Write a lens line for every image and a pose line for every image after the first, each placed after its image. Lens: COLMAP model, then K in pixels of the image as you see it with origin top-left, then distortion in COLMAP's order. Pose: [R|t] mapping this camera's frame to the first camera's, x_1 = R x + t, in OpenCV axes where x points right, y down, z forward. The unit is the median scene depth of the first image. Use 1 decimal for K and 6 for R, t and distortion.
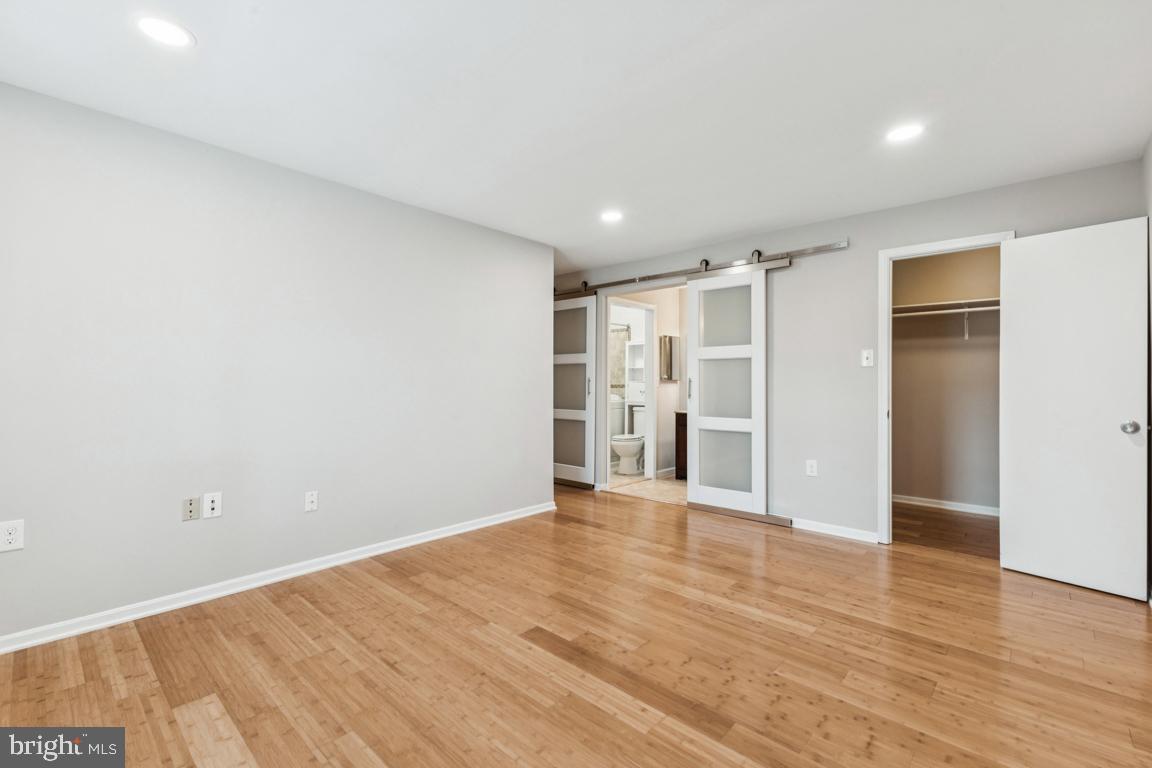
lens RADIAL K [[505.8, 0, 577.8], [0, 505.8, 387.9], [0, 0, 1]] dist [0.012593, -0.000828]
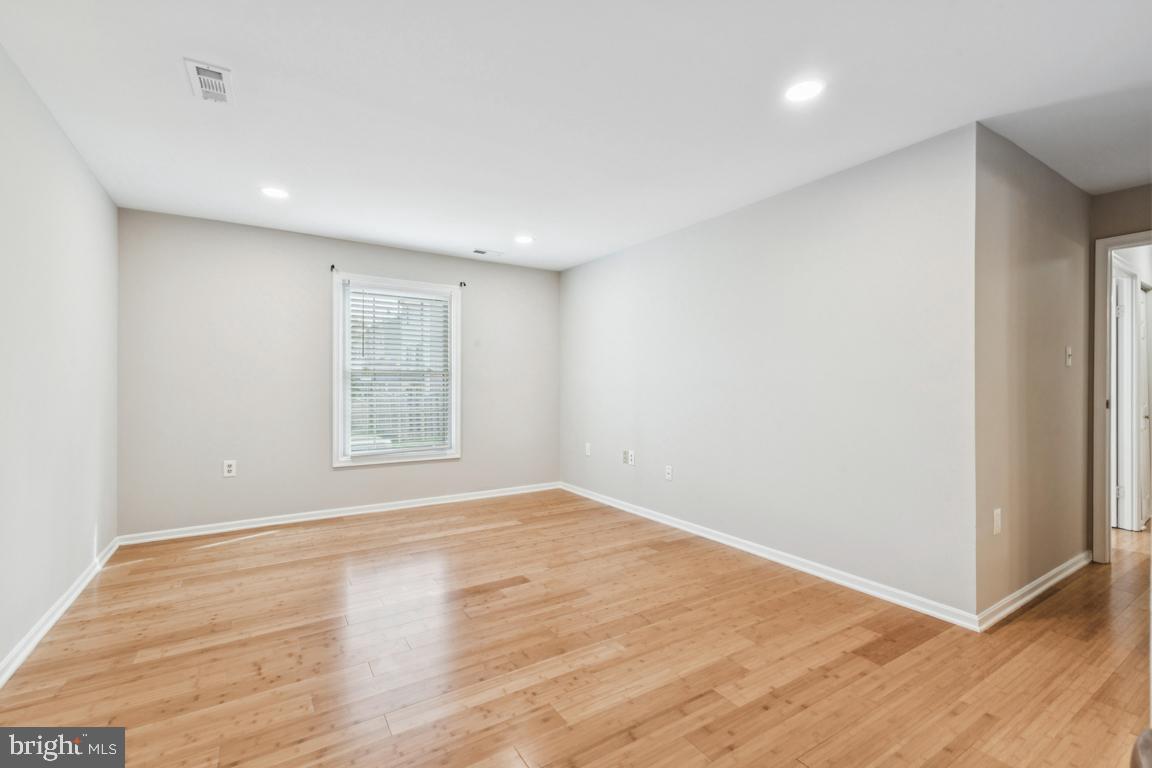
lens RADIAL K [[505.8, 0, 577.8], [0, 505.8, 387.9], [0, 0, 1]] dist [0.012593, -0.000828]
pose [[-0.267795, 0.000531, -0.963476, 1.010631], [-0.011184, 0.999931, 0.003660, -0.008735], [0.963411, 0.011756, -0.267770, 1.340004]]
